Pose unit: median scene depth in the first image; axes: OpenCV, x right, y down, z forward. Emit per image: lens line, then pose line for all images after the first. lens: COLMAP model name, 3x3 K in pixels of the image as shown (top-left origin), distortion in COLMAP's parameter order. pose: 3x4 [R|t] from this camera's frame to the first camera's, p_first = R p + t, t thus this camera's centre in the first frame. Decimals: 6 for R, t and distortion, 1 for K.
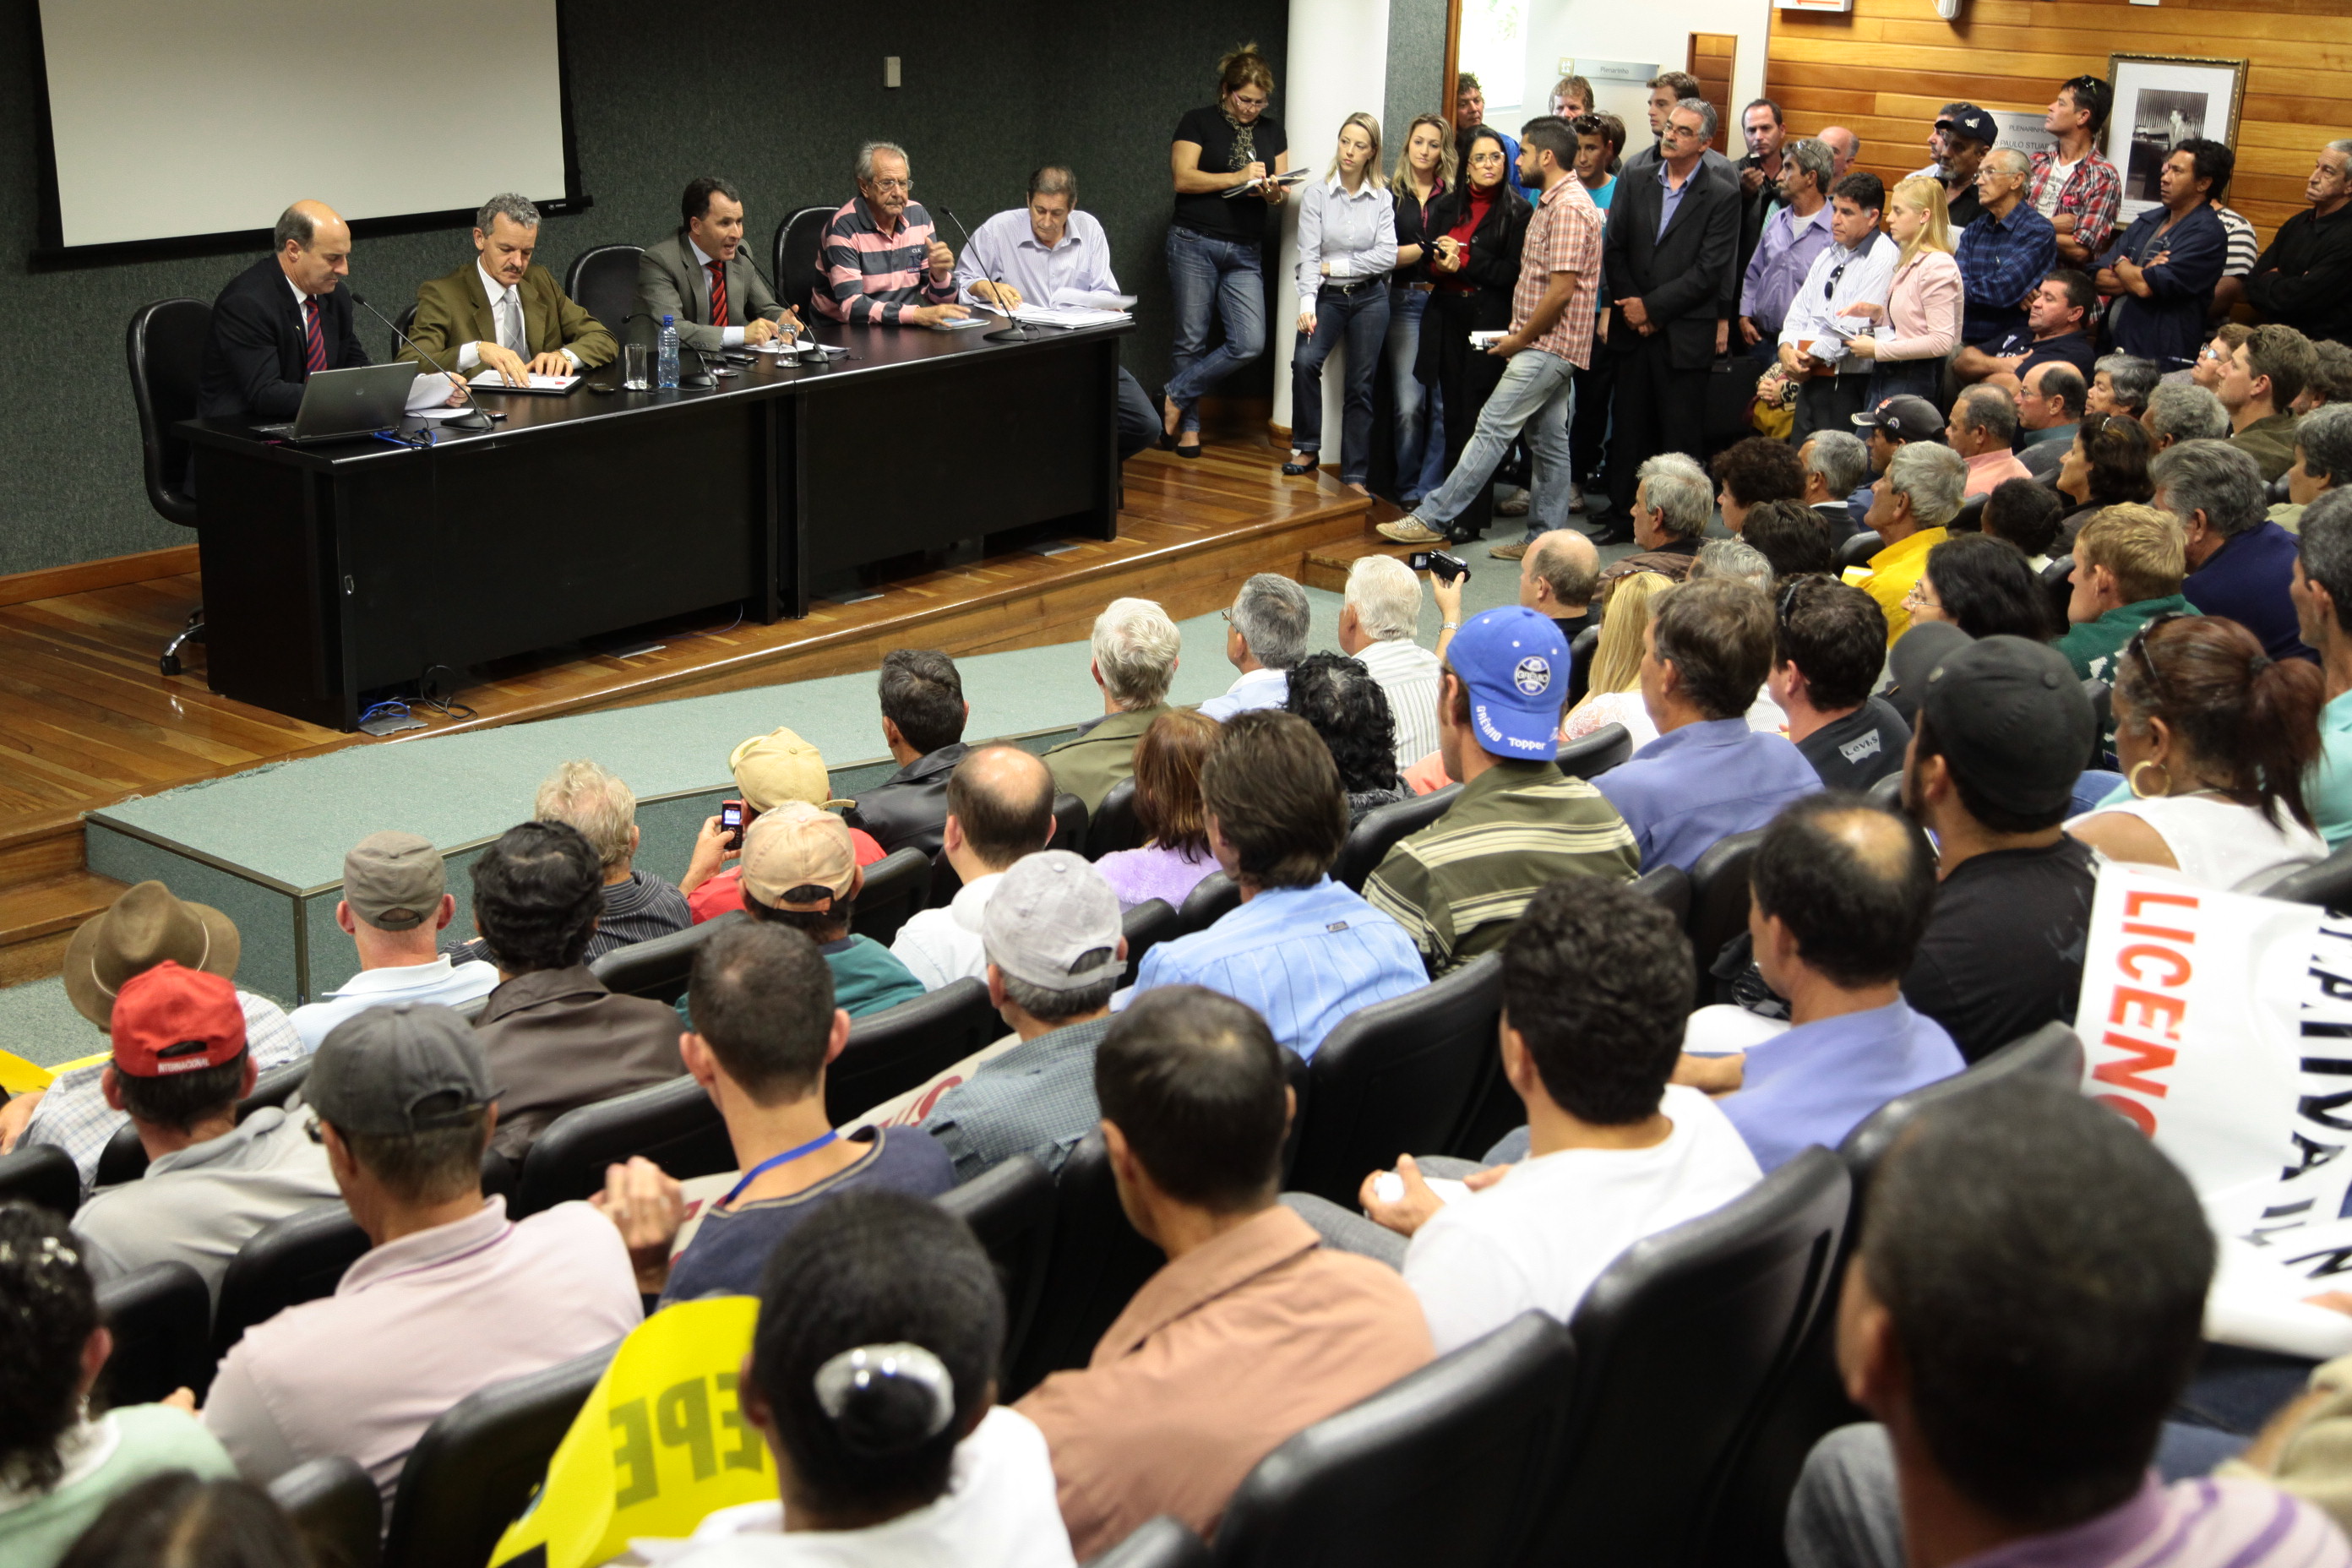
lens RADIAL K [[3150.5, 0, 1195.1], [0, 3150.5, 807.3], [0, 0, 1]] dist [0.130118, 0.000000]
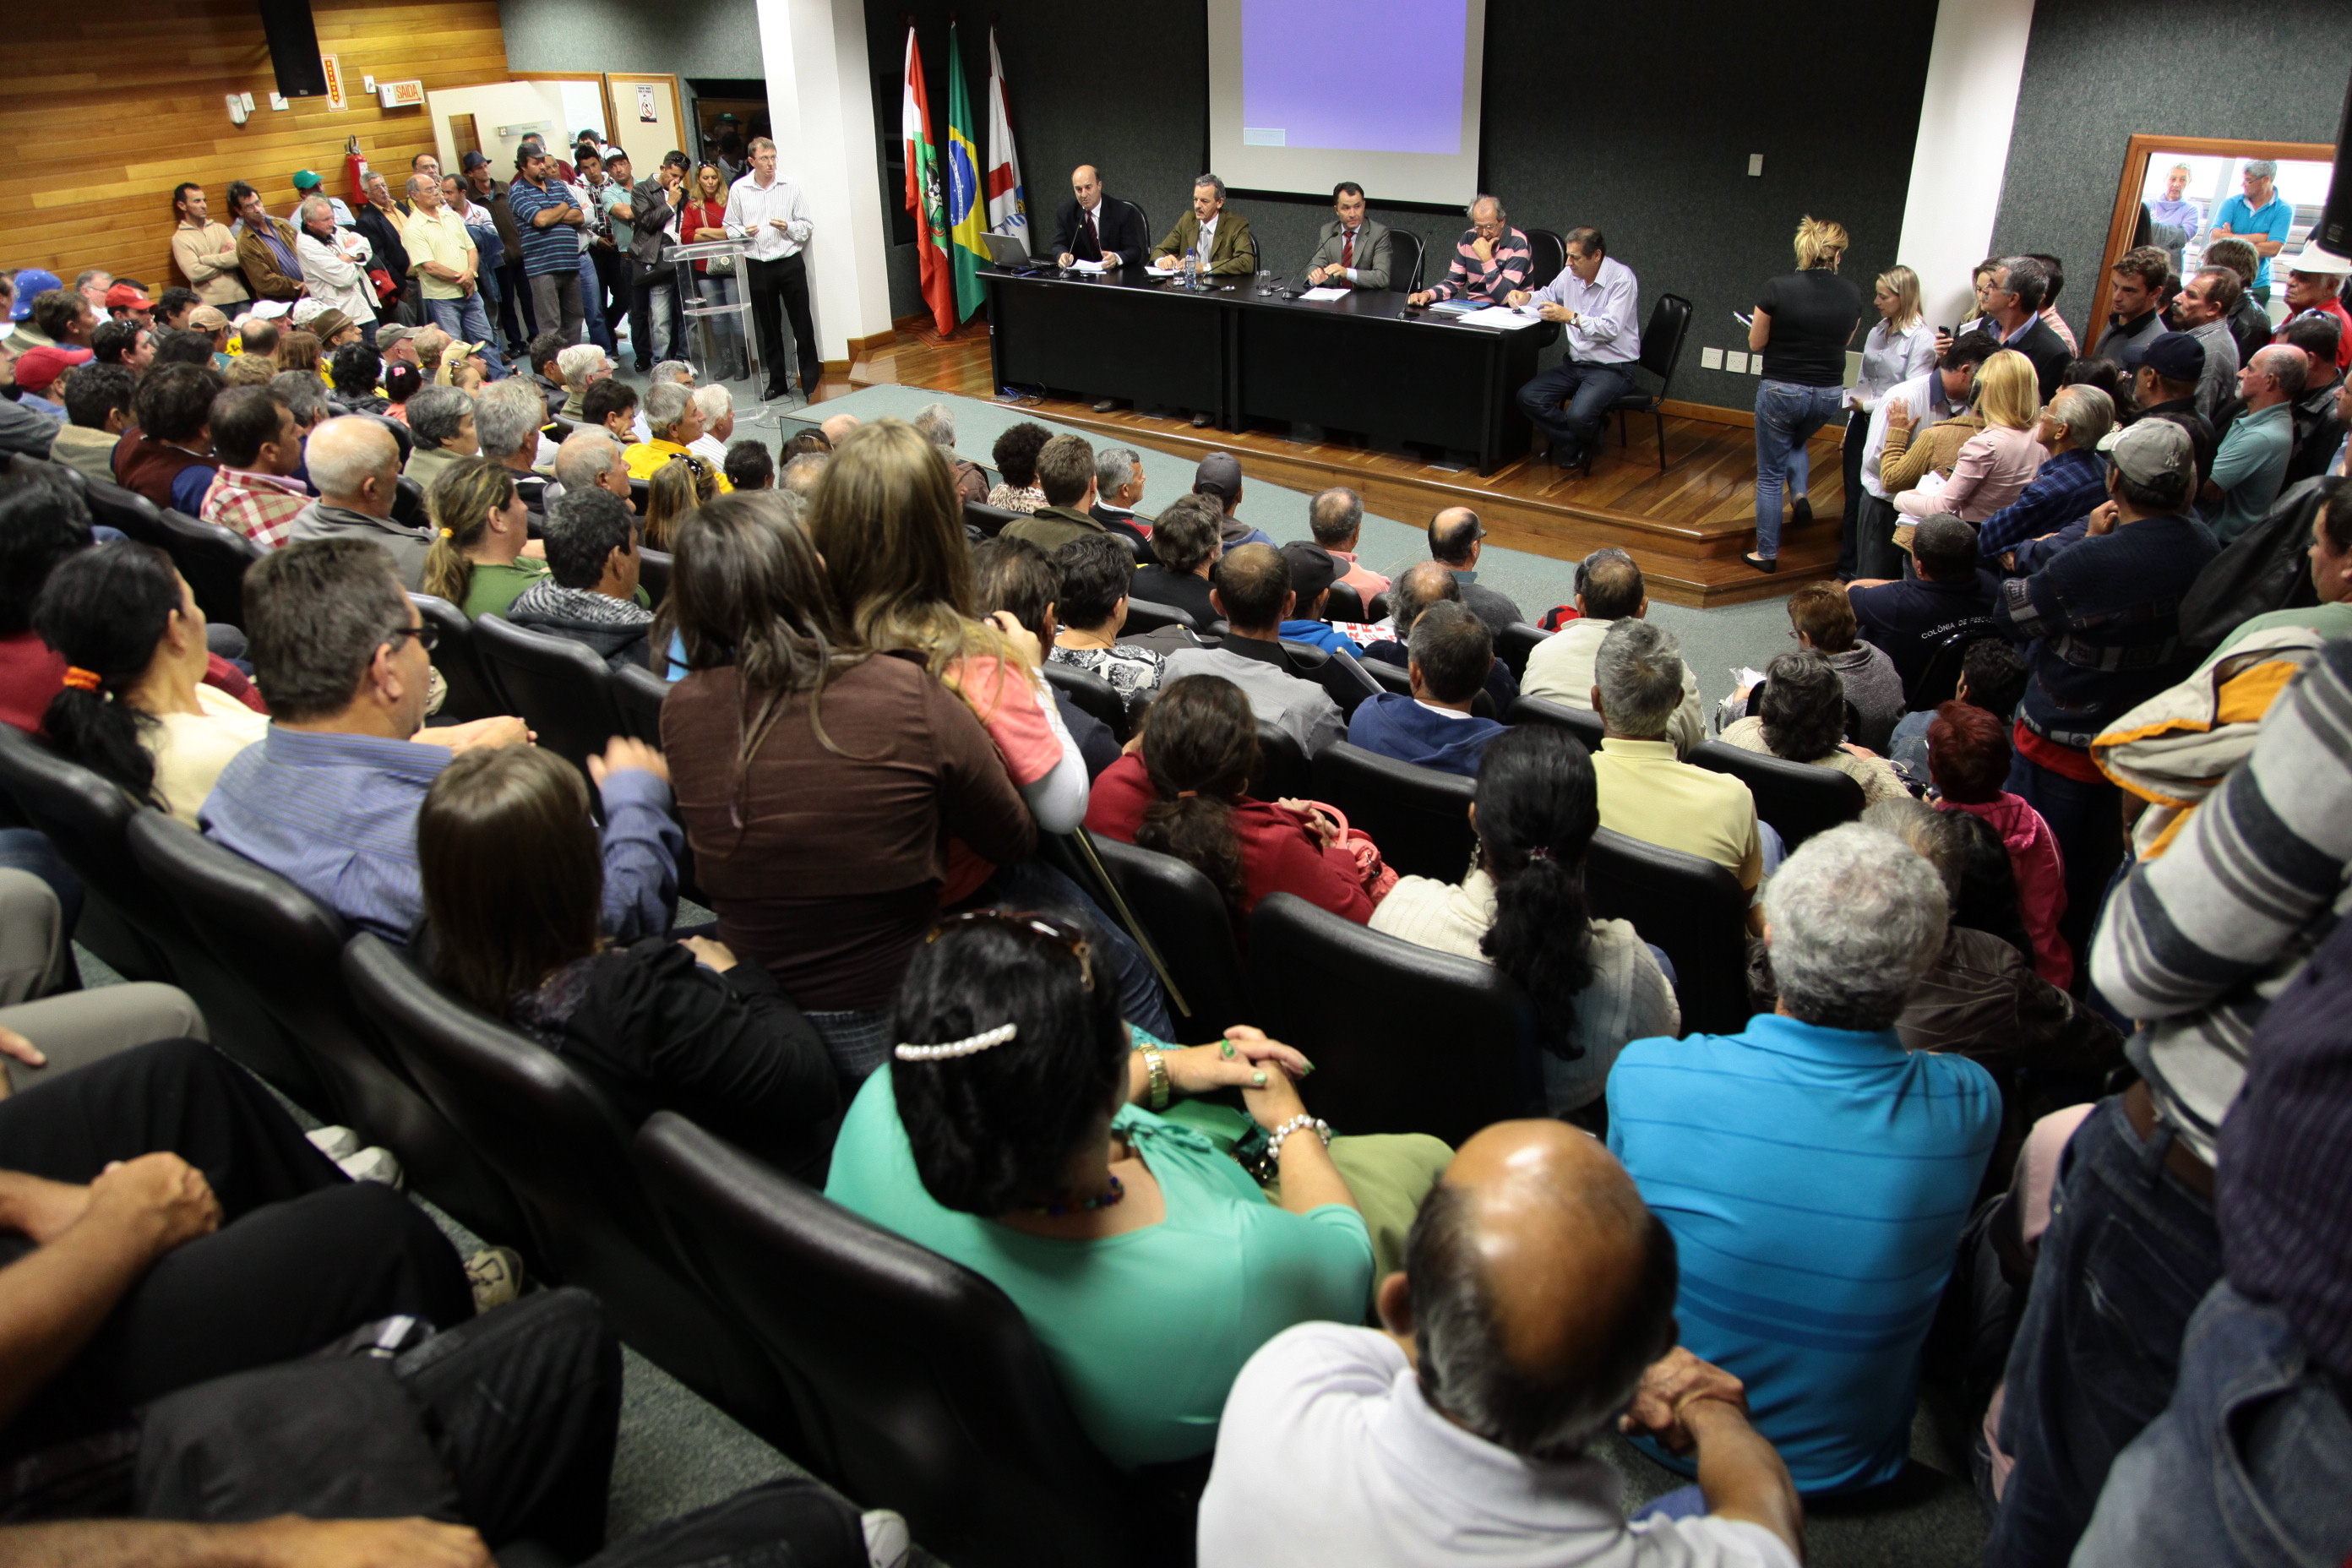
lens RADIAL K [[1611.6, 0, 1211.4], [0, 1611.6, 749.4], [0, 0, 1]] dist [-0.106606, 0.037199]
pose [[0.075248, 0.430660, -0.899372, 0.973220], [-0.285544, 0.873465, 0.394364, -0.326924], [0.955407, 0.227135, 0.188699, 1.078490]]
